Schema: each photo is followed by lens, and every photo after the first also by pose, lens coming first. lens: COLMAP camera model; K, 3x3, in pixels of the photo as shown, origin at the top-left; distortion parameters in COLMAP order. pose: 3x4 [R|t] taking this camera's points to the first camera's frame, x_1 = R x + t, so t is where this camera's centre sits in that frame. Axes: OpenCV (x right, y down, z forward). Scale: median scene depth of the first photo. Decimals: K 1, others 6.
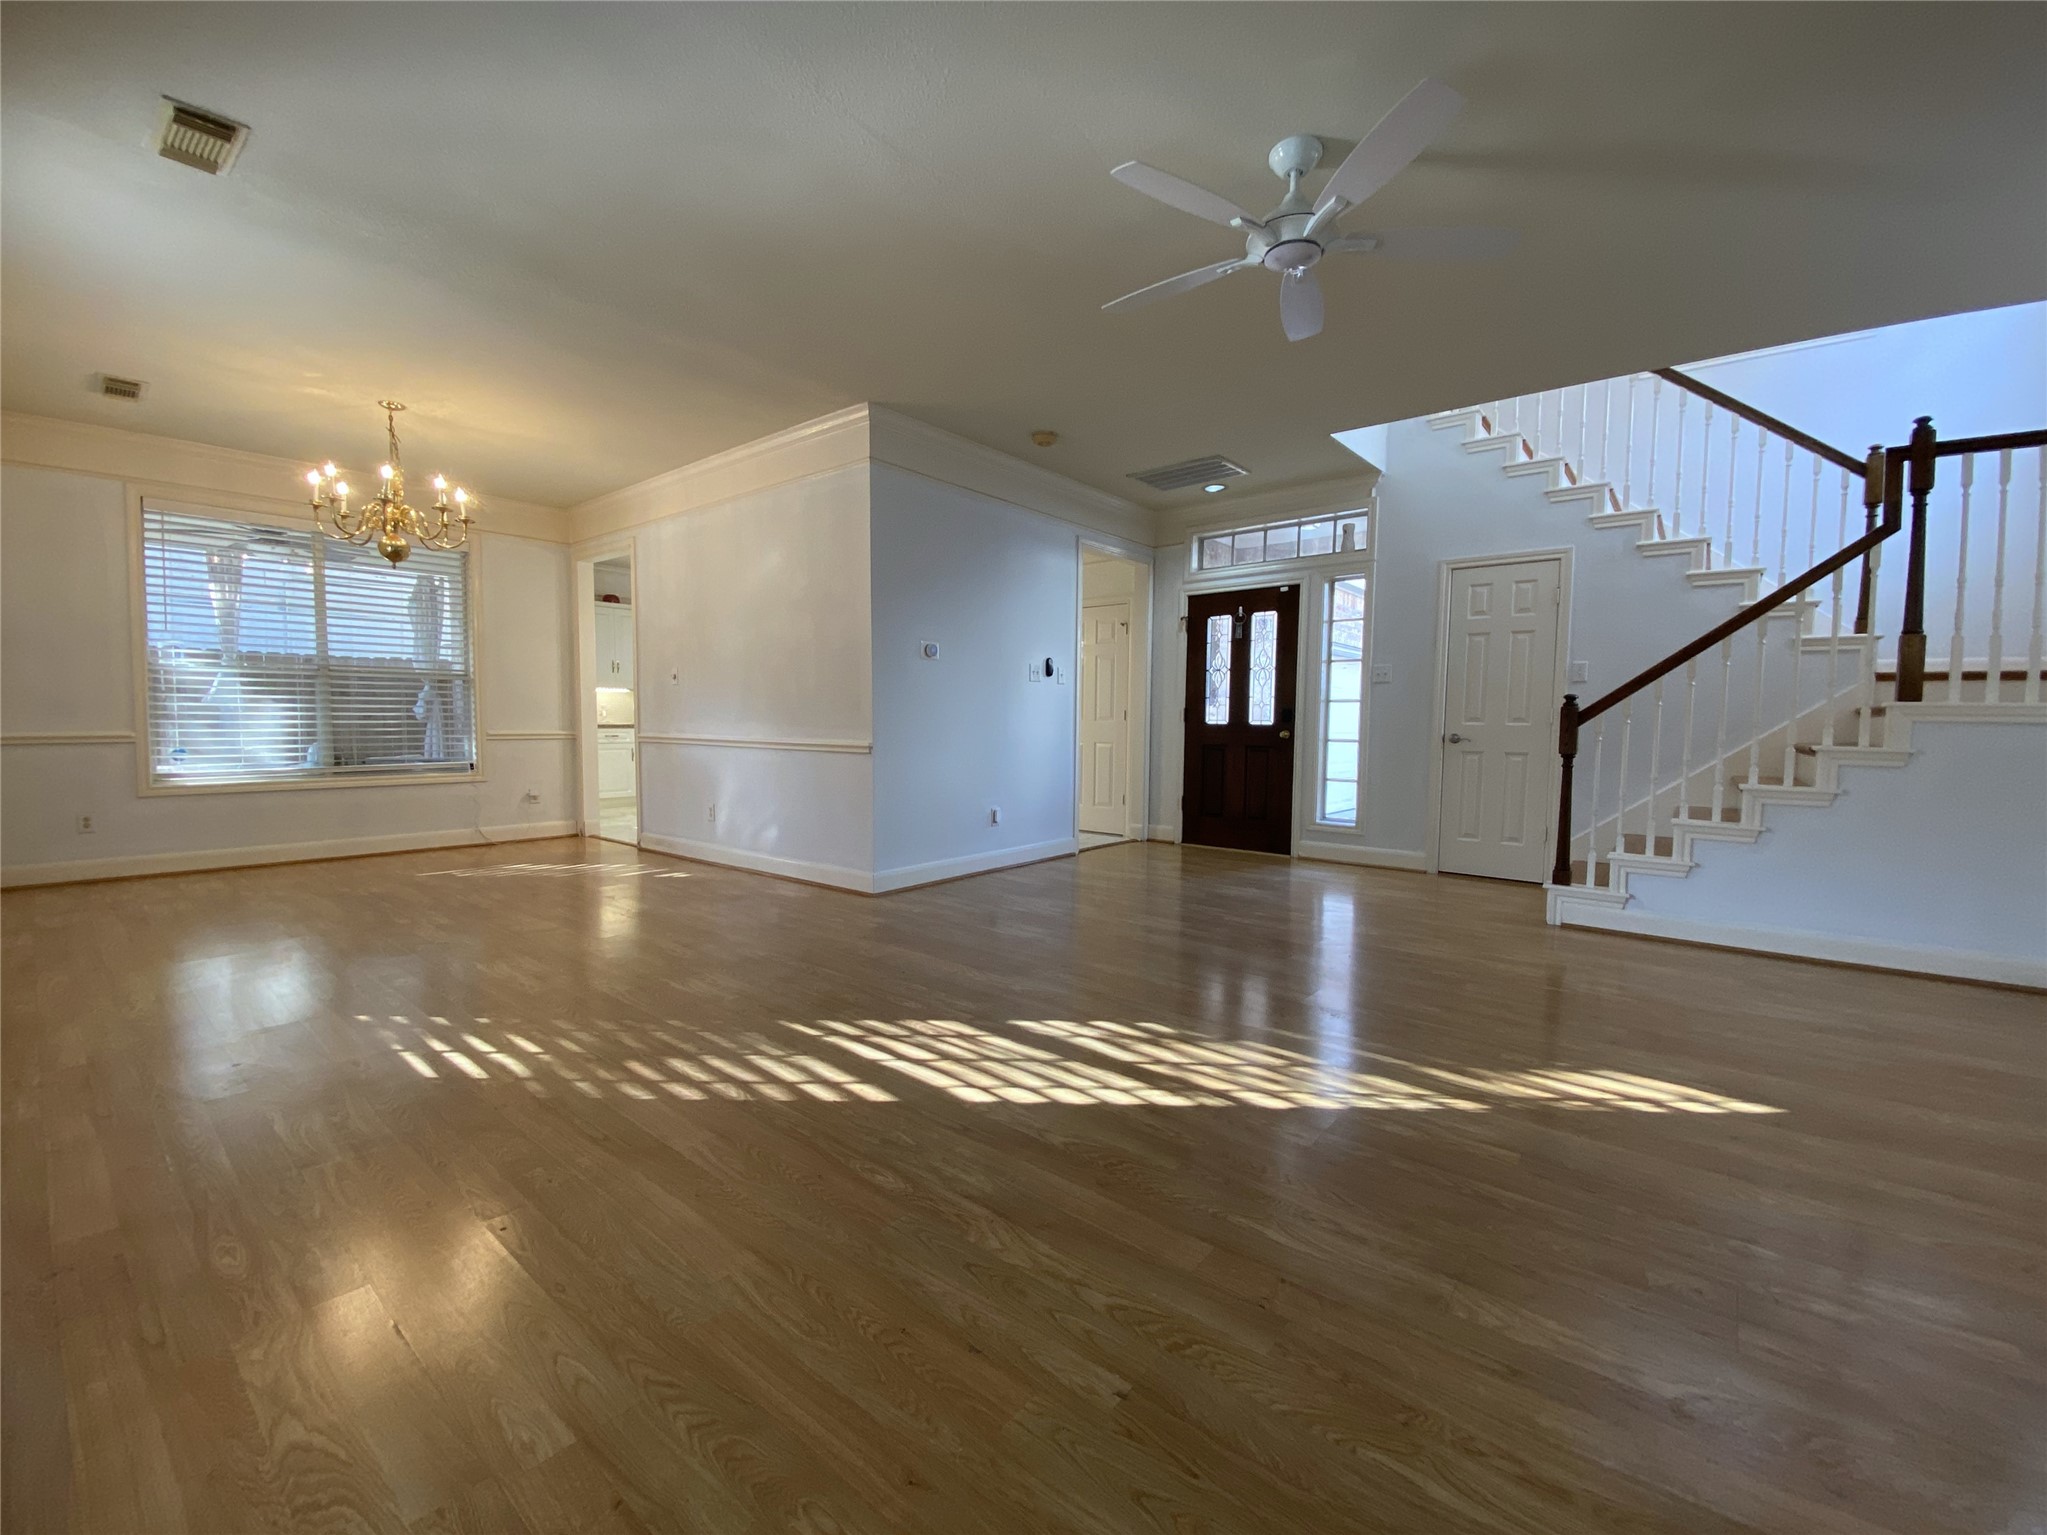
lens RADIAL K [[841.9, 0, 1024.5], [0, 841.9, 768.7], [0, 0, 1]] dist [-0.001008, -0.009779]
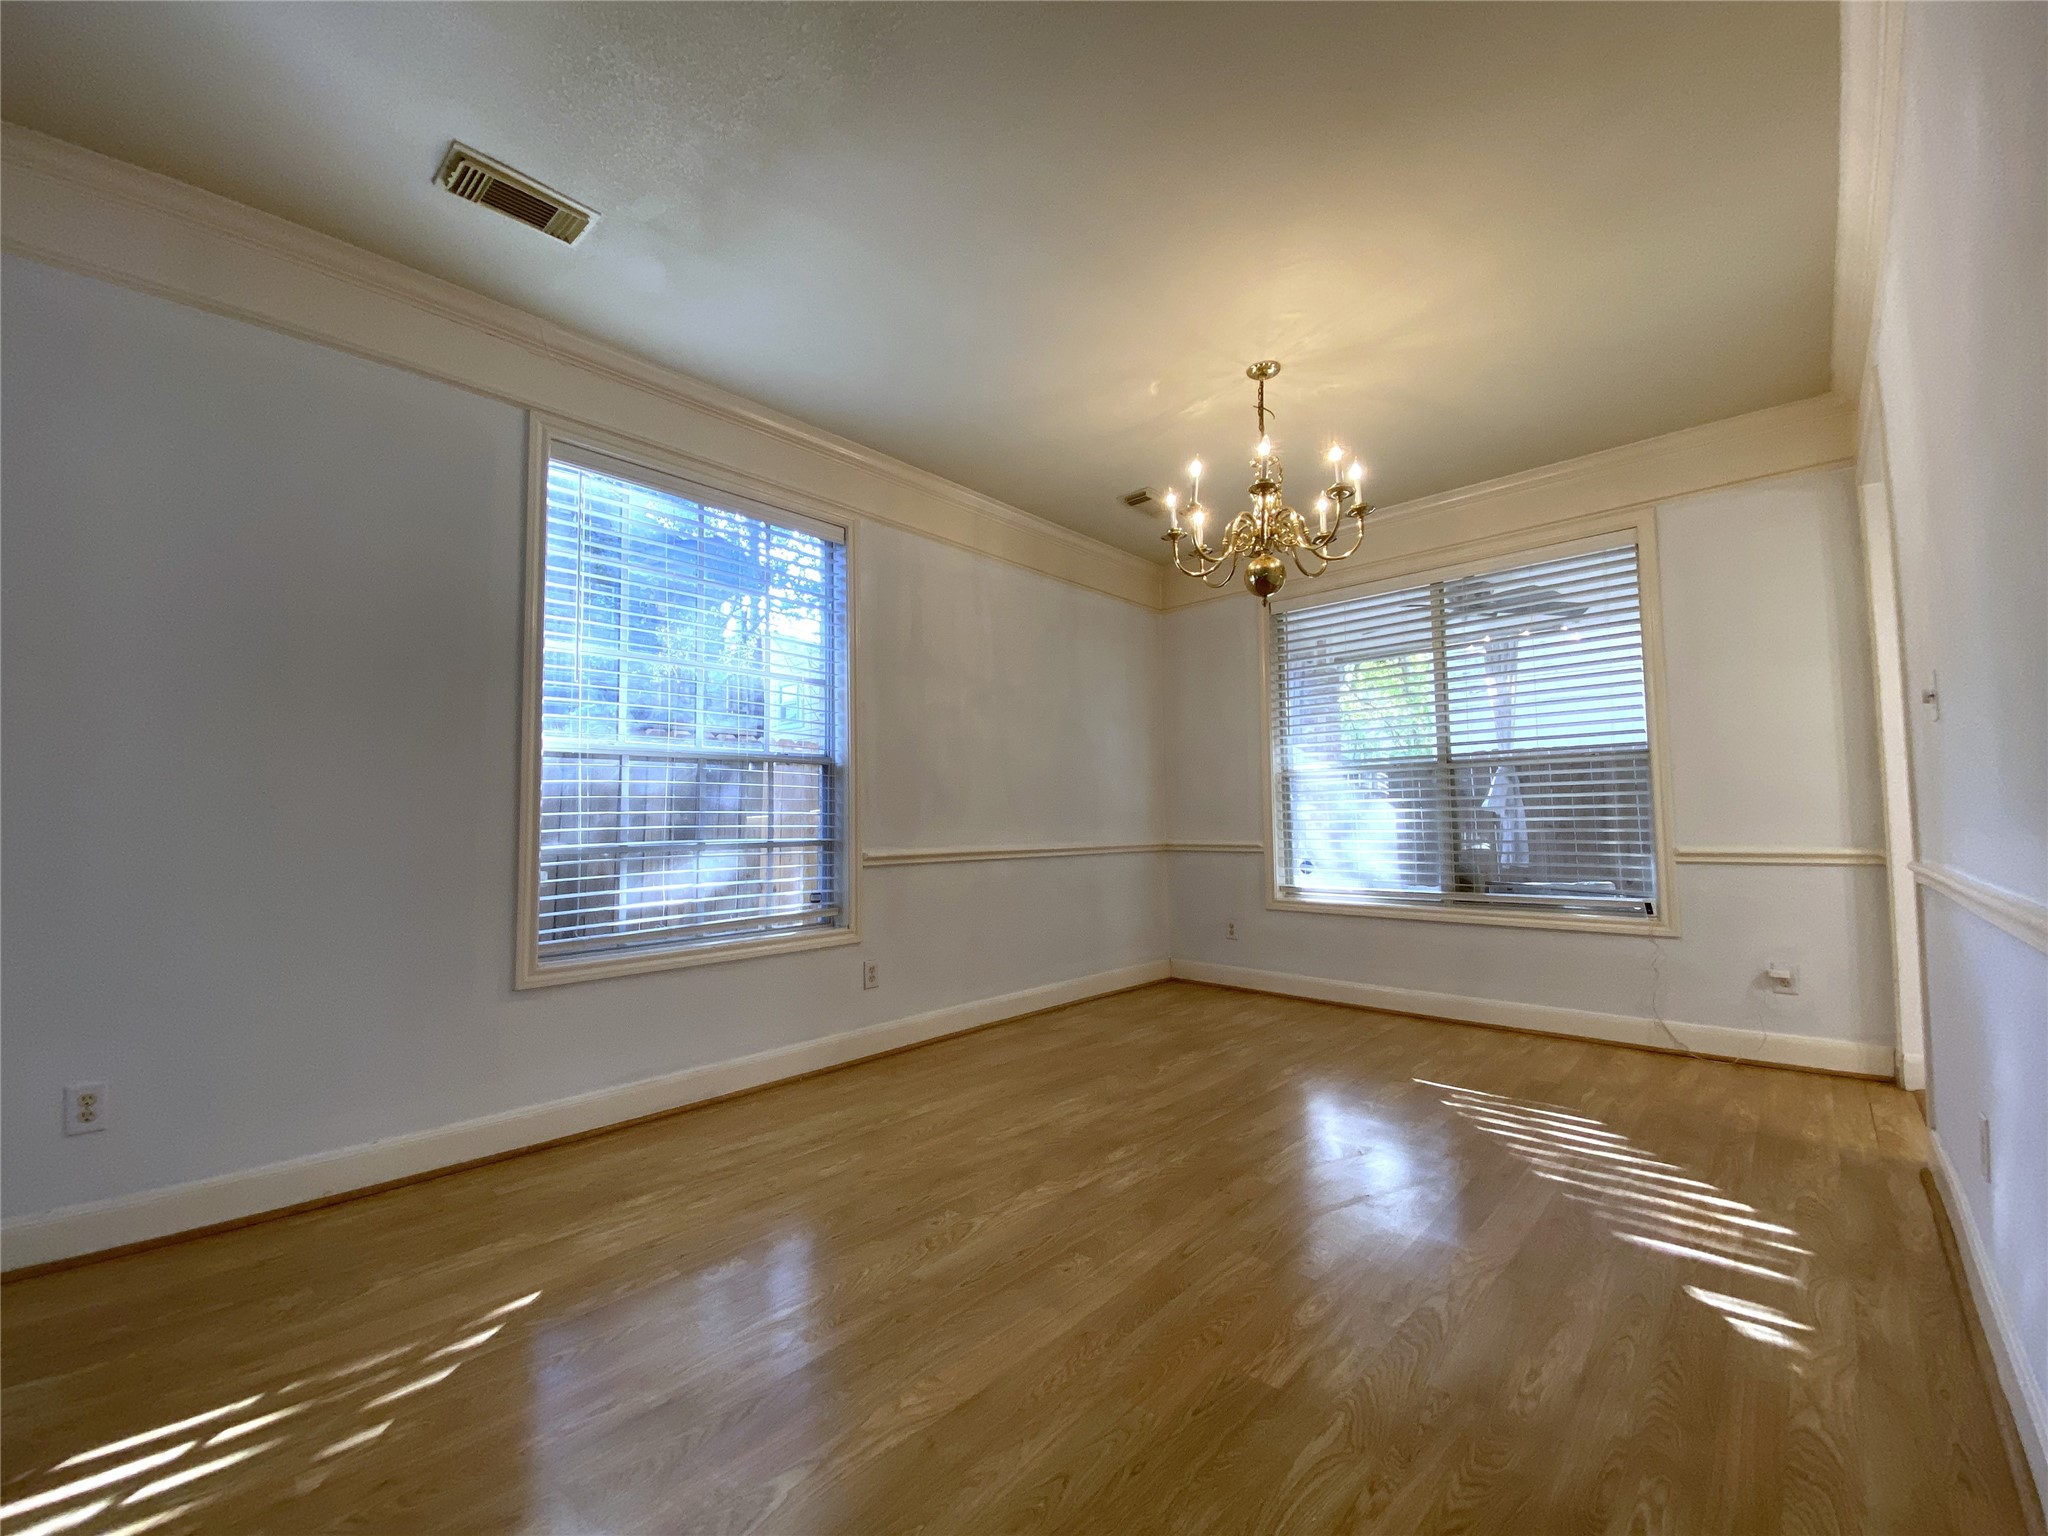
lens RADIAL K [[842.3, 0, 1020.0], [0, 842.3, 773.4], [0, 0, 1]] dist [-0.001008, -0.009779]
pose [[-0.071199, -0.067840, -0.995152, -0.048851], [-0.054322, 0.996468, -0.064043, -0.038261], [0.995982, 0.049499, -0.074633, 0.659663]]
